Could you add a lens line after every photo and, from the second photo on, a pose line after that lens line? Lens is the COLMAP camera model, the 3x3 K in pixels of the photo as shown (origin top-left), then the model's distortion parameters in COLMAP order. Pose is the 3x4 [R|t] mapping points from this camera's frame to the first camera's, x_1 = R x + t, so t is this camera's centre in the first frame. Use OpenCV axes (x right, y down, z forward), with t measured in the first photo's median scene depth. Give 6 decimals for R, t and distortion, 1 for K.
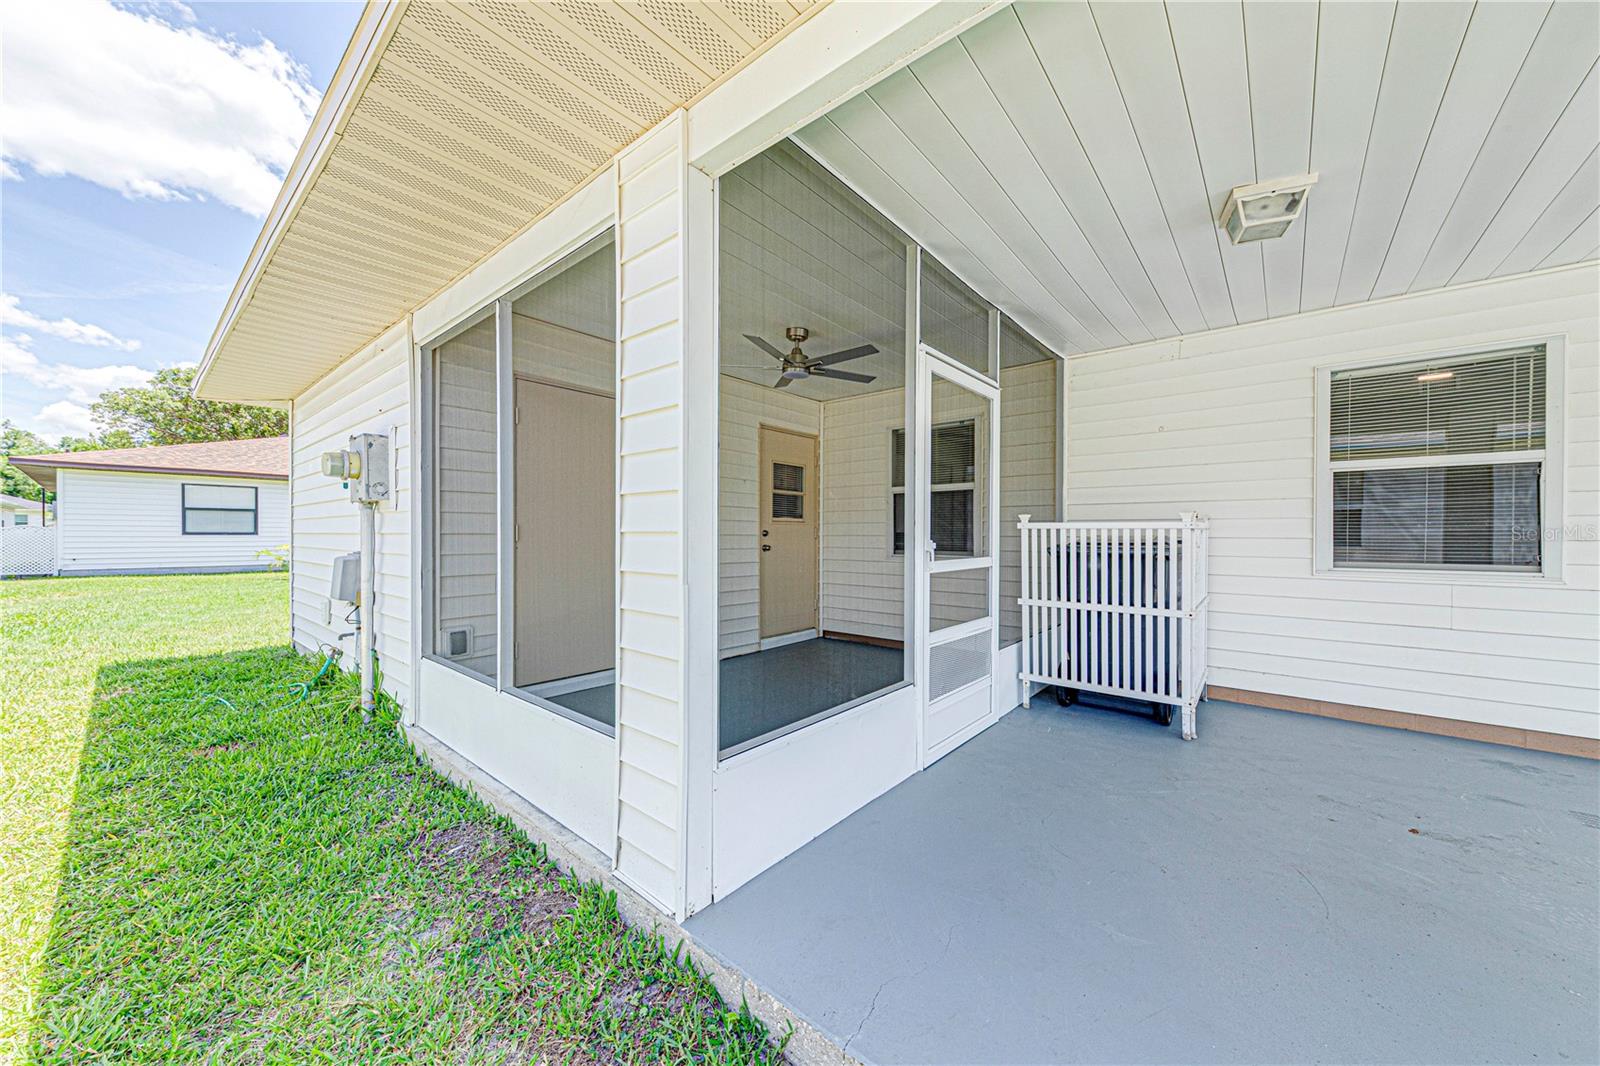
lens RADIAL K [[568.9, 0, 805.6], [0, 568.9, 535.7], [0, 0, 1]] dist [-0.000855, -0.000013]
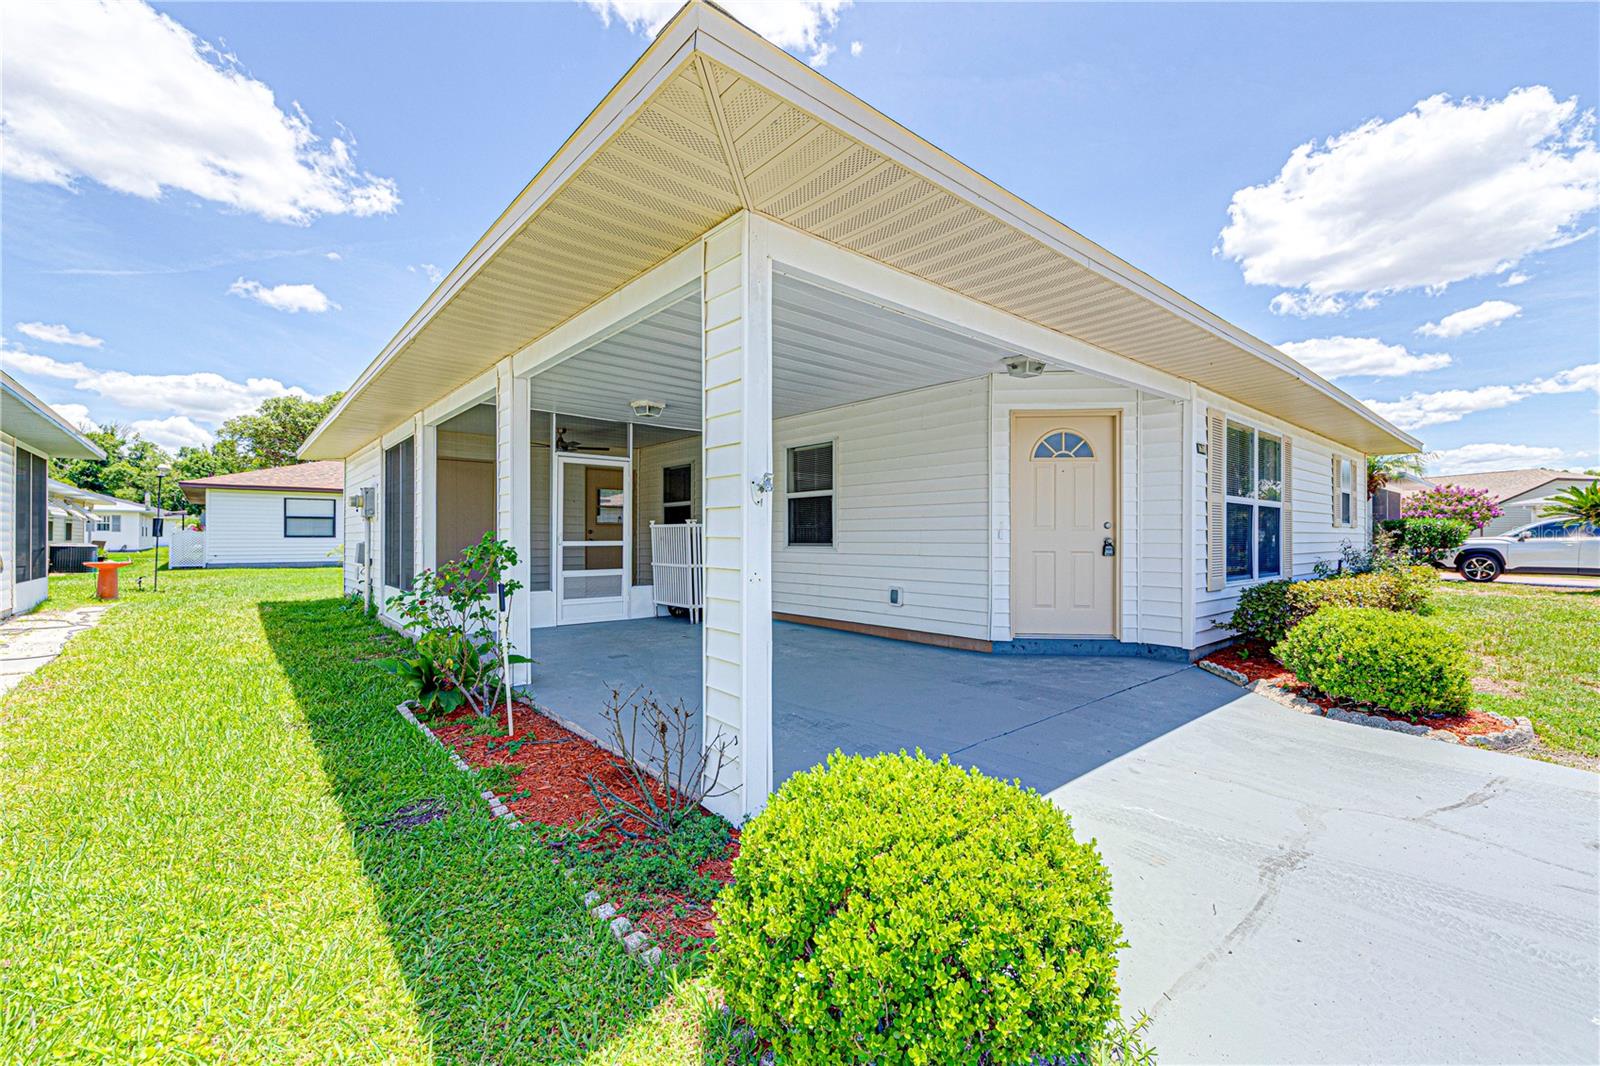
lens RADIAL K [[665.6, 0, 796.5], [0, 665.6, 534.4], [0, 0, 1]] dist [-0.001204, 0.000001]
pose [[0.985964, -0.004864, -0.166886, 1.236762], [0.003598, 0.999962, -0.007884, 0.031411], [0.166918, 0.007173, 0.985945, -1.202879]]
